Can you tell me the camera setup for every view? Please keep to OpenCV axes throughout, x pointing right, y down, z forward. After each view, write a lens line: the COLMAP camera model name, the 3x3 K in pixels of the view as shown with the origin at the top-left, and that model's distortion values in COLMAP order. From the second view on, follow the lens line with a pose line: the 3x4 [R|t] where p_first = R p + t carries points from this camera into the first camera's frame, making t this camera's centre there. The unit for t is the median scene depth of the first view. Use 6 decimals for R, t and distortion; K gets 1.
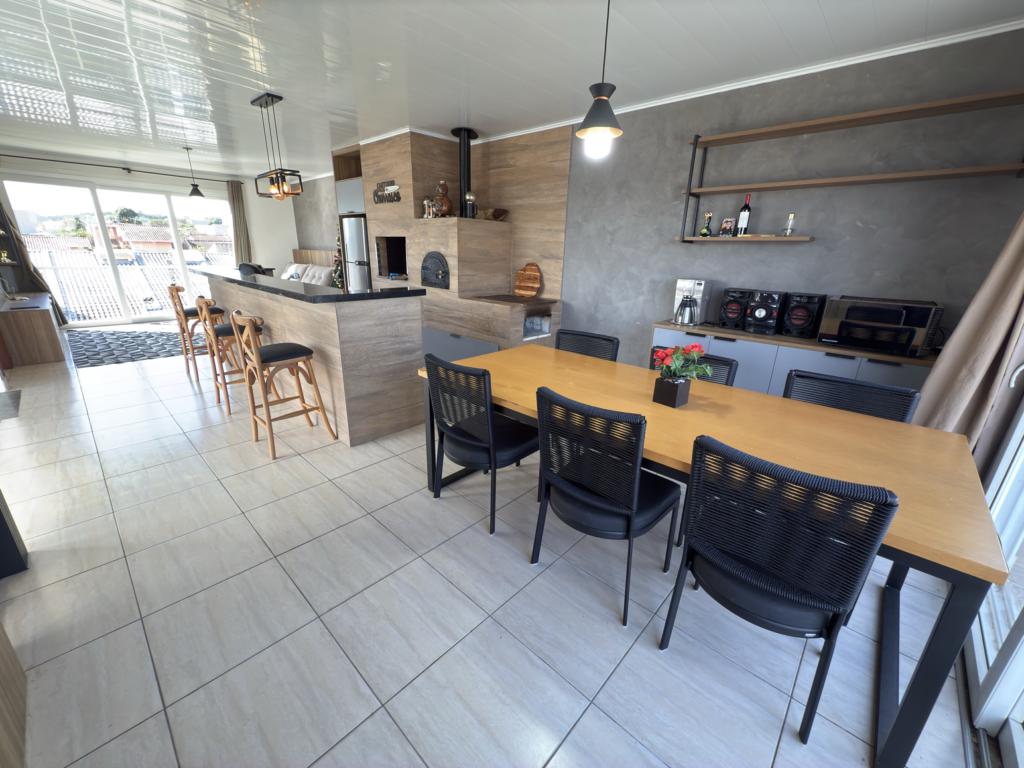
lens RADIAL K [[409.0, 0, 512.3], [0, 409.0, 386.0], [0, 0, 1]] dist [0.000755, -0.000137]
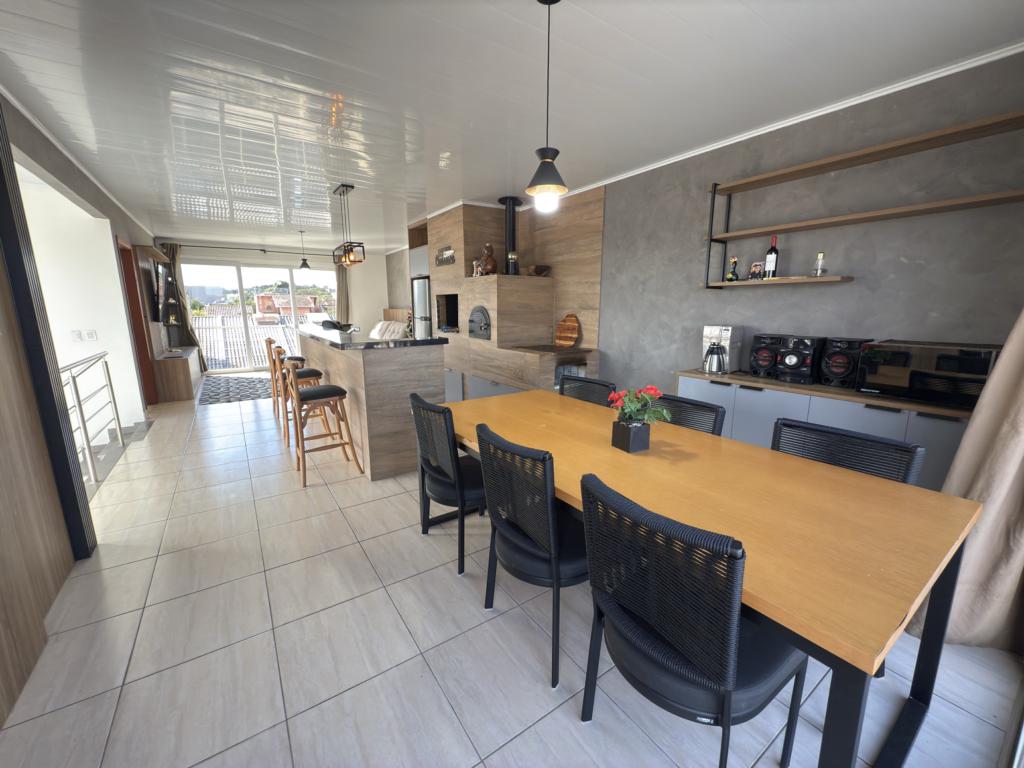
lens RADIAL K [[409.0, 0, 512.3], [0, 409.0, 386.0], [0, 0, 1]] dist [0.000755, -0.000137]
pose [[0.975331, 0.015610, -0.220193, 0.136695], [-0.044099, 0.991168, -0.125067, 0.012329], [0.216296, 0.131692, 0.967405, 0.001040]]
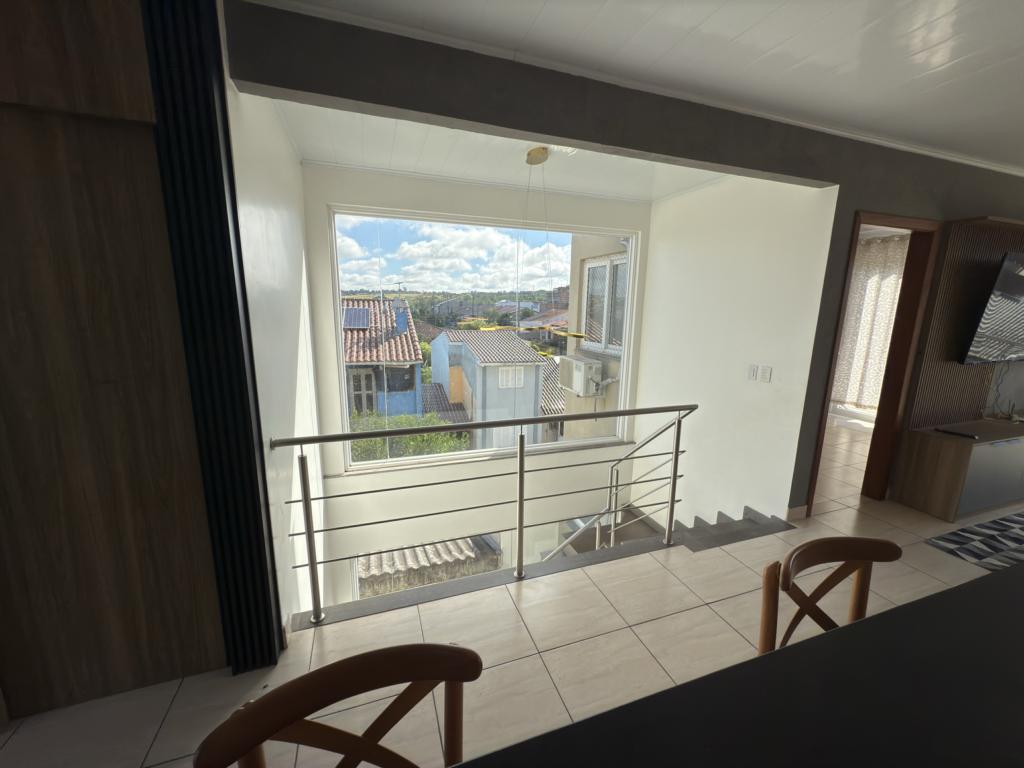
lens RADIAL K [[409.0, 0, 512.3], [0, 409.0, 386.0], [0, 0, 1]] dist [0.000755, -0.000137]
pose [[-0.464370, 0.140217, -0.874471, -0.311977], [-0.302798, 0.902749, 0.305545, -0.258412], [0.832271, 0.406674, -0.376752, 0.658345]]
